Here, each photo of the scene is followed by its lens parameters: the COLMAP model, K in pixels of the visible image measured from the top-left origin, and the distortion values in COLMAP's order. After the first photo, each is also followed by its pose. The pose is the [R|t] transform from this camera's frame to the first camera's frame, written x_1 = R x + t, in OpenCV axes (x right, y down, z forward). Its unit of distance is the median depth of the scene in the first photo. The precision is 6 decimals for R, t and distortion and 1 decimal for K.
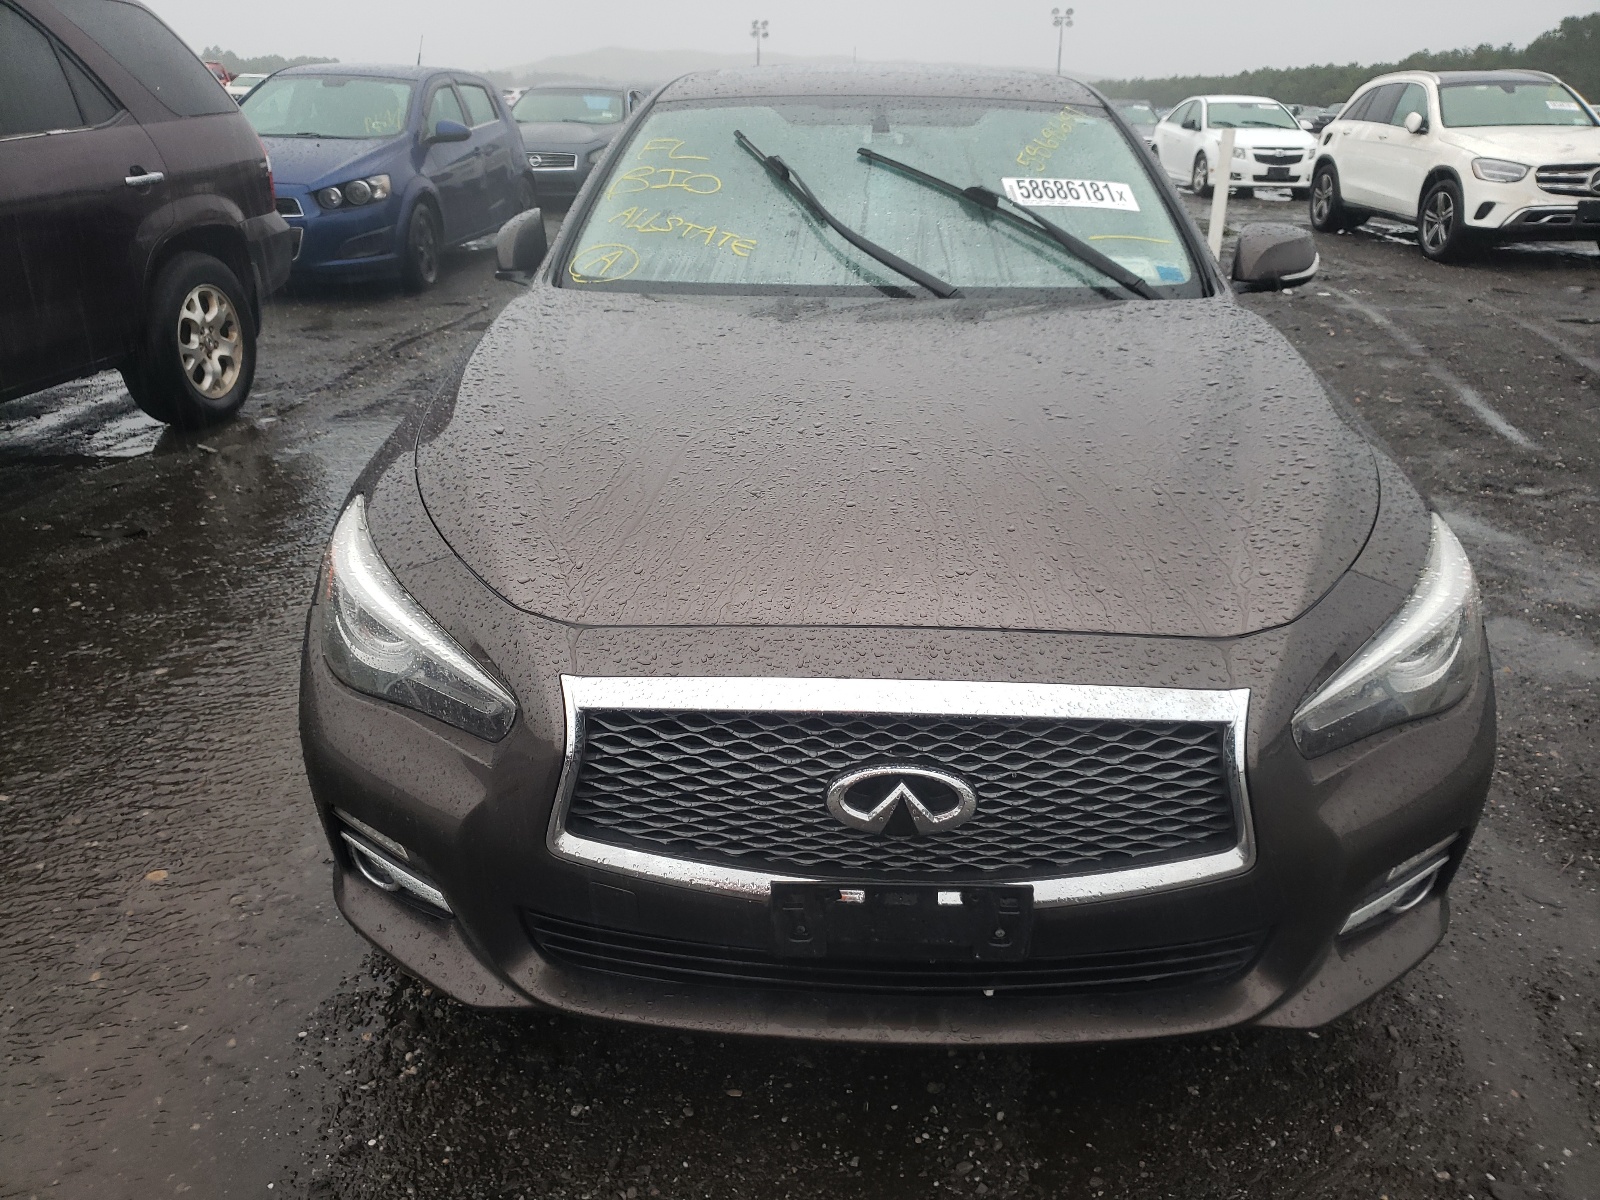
lens RADIAL K [[1228.8, 0, 778.6], [0, 1228.8, 531.2], [0, 0, 1]] dist [-0.000023, 0.053424]
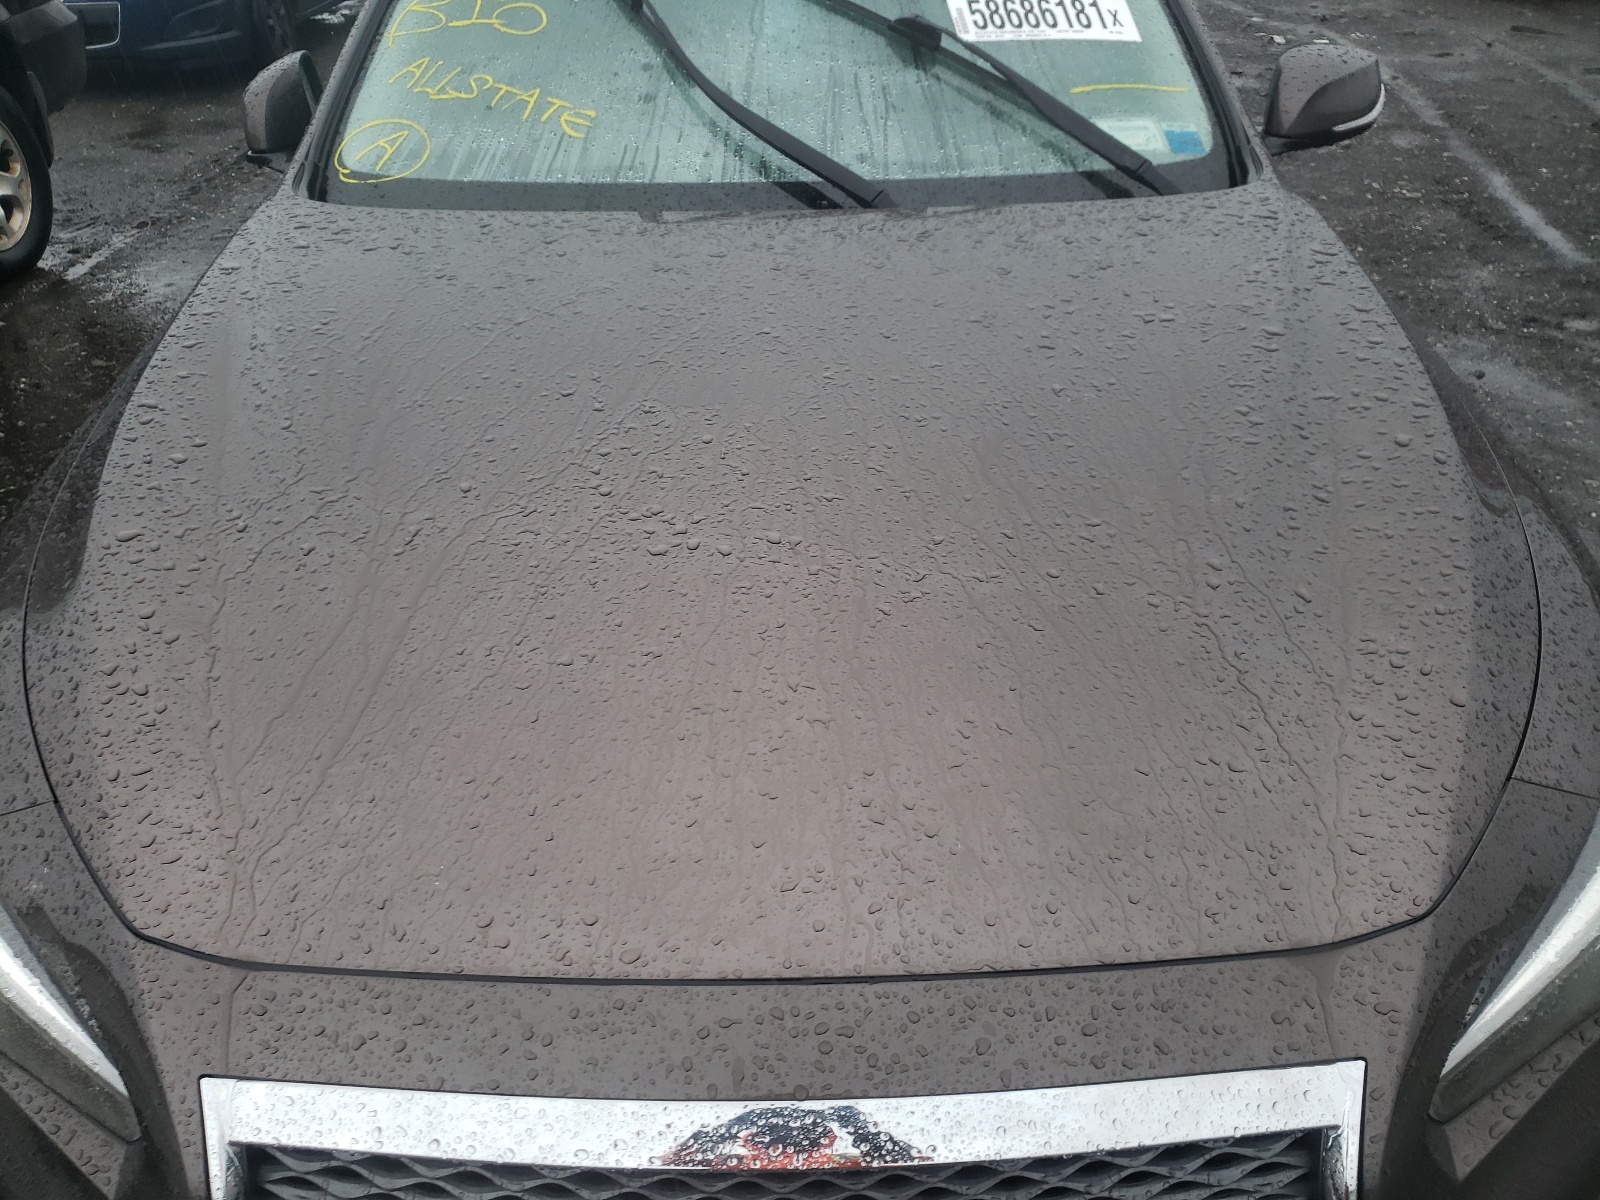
lens RADIAL K [[1228.8, 0, 778.6], [0, 1228.8, 531.2], [0, 0, 1]] dist [-0.000023, 0.053424]
pose [[0.998323, -0.050490, 0.028302, 0.051464], [0.043702, 0.978122, 0.203390, -0.137071], [-0.037952, -0.201812, 0.978689, 0.258001]]
